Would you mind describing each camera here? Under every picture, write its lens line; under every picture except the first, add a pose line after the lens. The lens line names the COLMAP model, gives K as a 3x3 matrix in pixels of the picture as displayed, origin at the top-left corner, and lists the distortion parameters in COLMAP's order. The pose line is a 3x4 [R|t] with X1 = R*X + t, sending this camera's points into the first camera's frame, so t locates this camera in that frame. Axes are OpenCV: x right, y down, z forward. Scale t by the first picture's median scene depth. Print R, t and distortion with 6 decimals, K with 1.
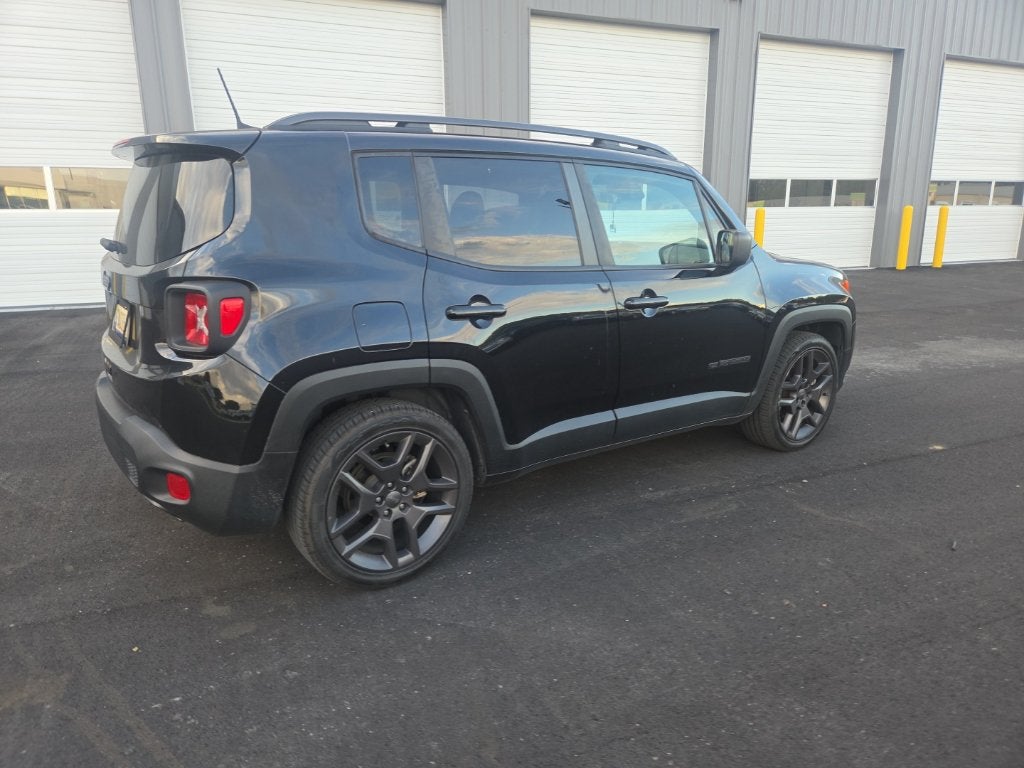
lens RADIAL K [[690.9, 0, 496.5], [0, 690.9, 383.6], [0, 0, 1]] dist [0.067681, -0.064763]
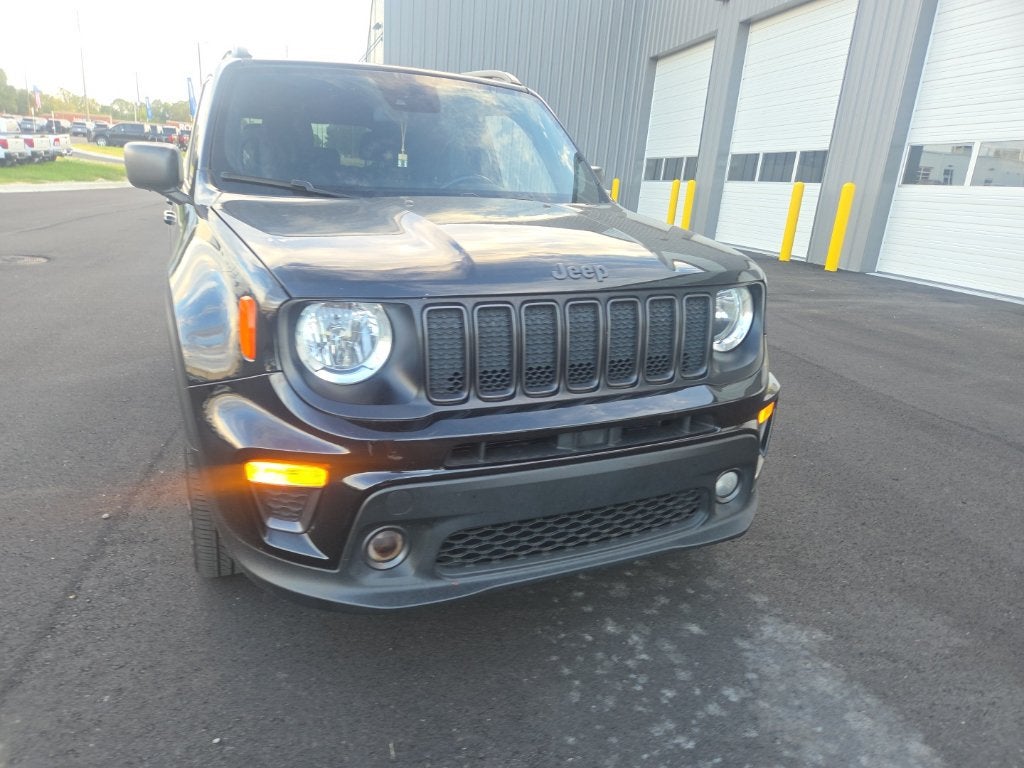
lens RADIAL K [[686.9, 0, 496.4], [0, 686.9, 390.7], [0, 0, 1]] dist [0.075661, -0.066510]
pose [[-0.205666, 0.280541, -0.937549, 1.290832], [-0.281917, 0.900432, 0.331277, -0.406932], [0.937136, 0.332444, -0.106099, 1.851953]]
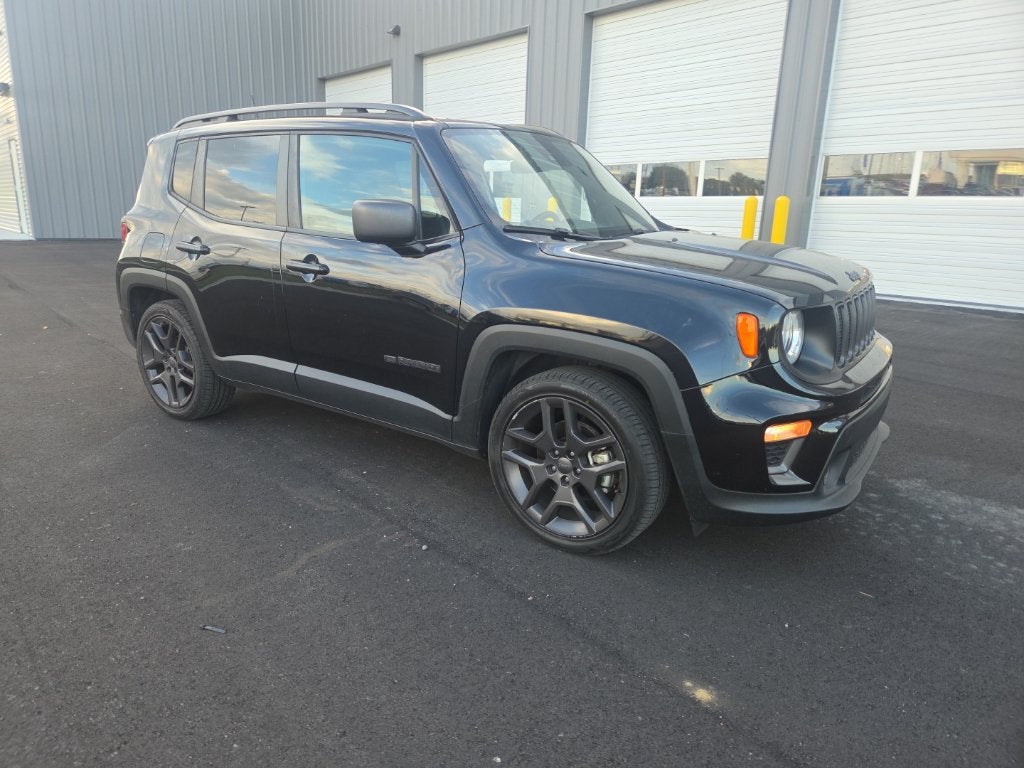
lens RADIAL K [[689.2, 0, 490.0], [0, 689.2, 380.1], [0, 0, 1]] dist [0.070289, -0.063750]
pose [[0.316502, 0.244491, -0.916543, 1.444307], [-0.242969, 0.954876, 0.170814, -0.224241], [0.916947, 0.168628, 0.361624, 1.027239]]
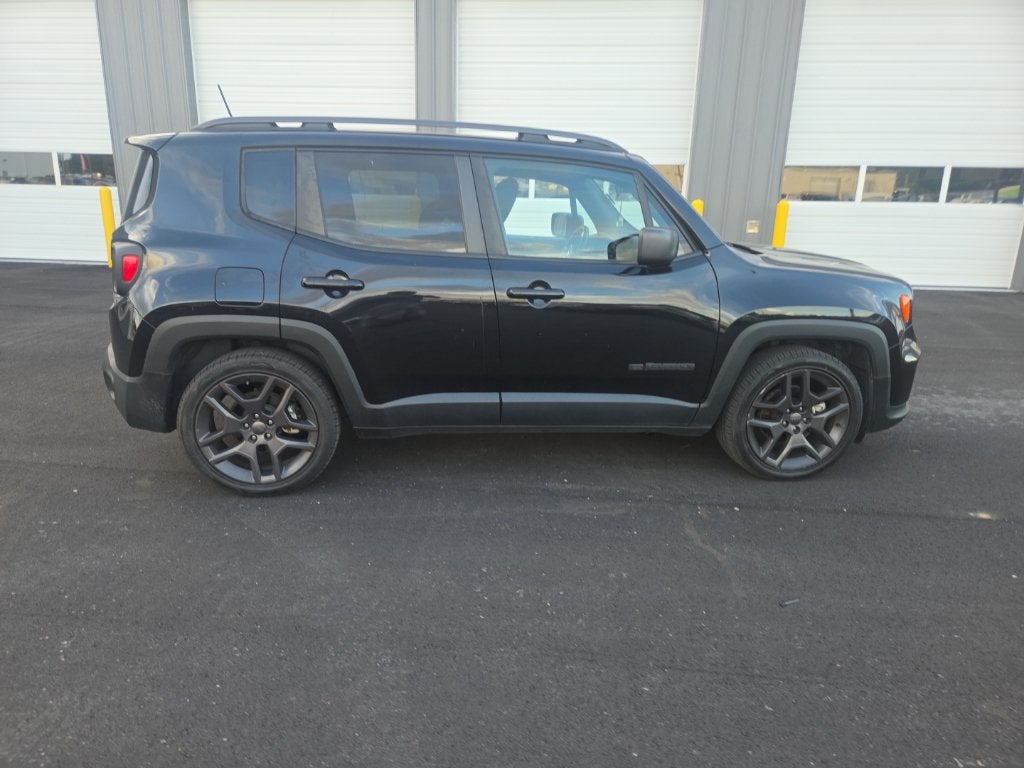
lens RADIAL K [[686.9, 0, 496.4], [0, 686.9, 390.7], [0, 0, 1]] dist [0.075661, -0.066510]
pose [[0.879276, 0.148470, -0.452582, 0.734551], [-0.136609, 0.988867, 0.058995, -0.029996], [0.456302, 0.009954, 0.889769, 0.078498]]
